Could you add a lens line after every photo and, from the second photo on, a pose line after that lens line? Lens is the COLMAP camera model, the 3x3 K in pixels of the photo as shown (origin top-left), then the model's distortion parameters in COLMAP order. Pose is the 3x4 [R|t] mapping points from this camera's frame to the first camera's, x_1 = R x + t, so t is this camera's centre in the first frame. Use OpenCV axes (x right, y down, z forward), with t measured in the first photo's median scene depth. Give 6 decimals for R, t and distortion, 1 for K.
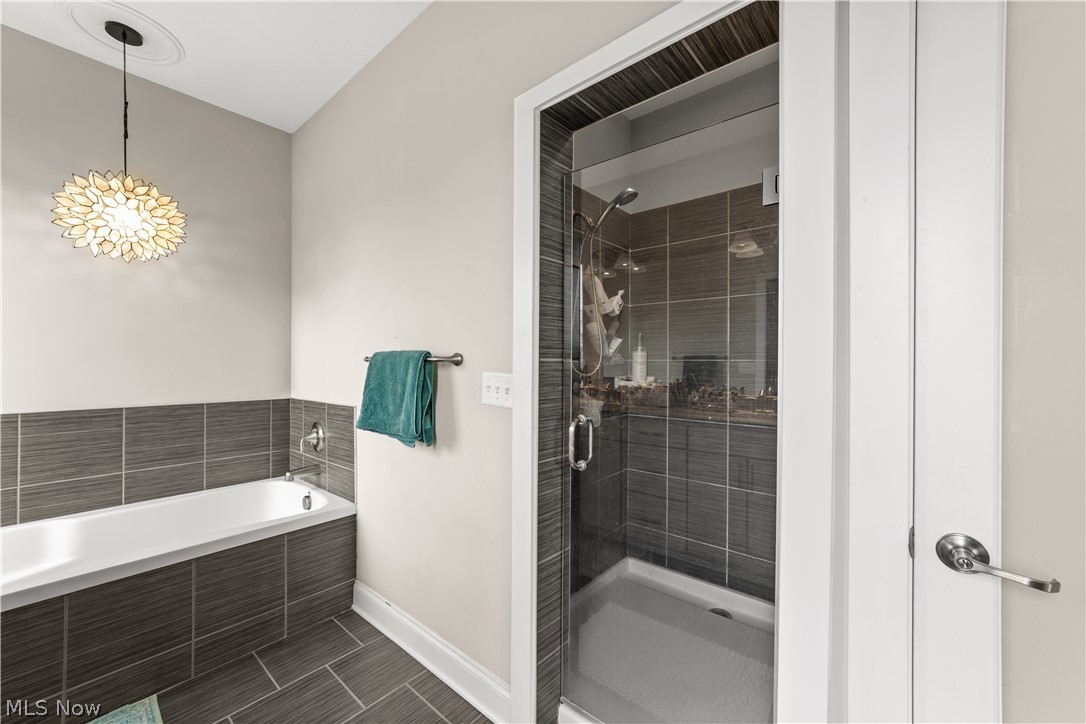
lens RADIAL K [[419.0, 0, 521.4], [0, 419.0, 360.9], [0, 0, 1]] dist [-0.007513, 0.004561]
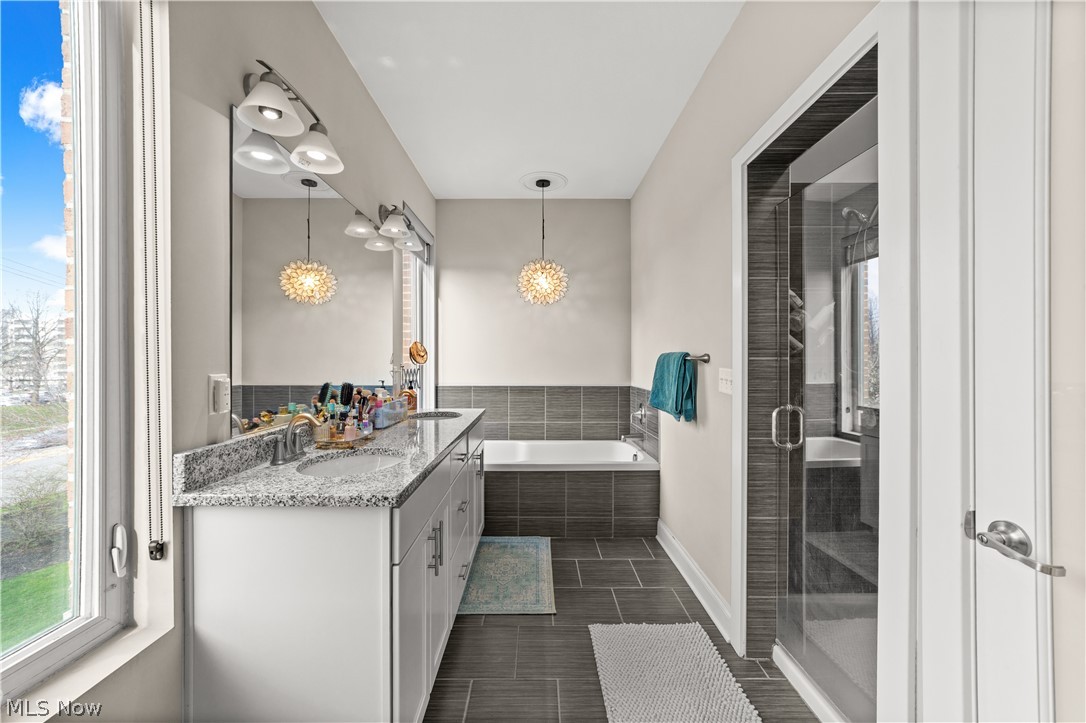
lens RADIAL K [[419.0, 0, 540.3], [0, 419.0, 359.9], [0, 0, 1]] dist [-0.007513, 0.004561]
pose [[0.666243, -0.000714, -0.745735, 0.446302], [0.000614, 1.000000, -0.000408, 0.001584], [0.745735, -0.000186, 0.666243, -0.254220]]
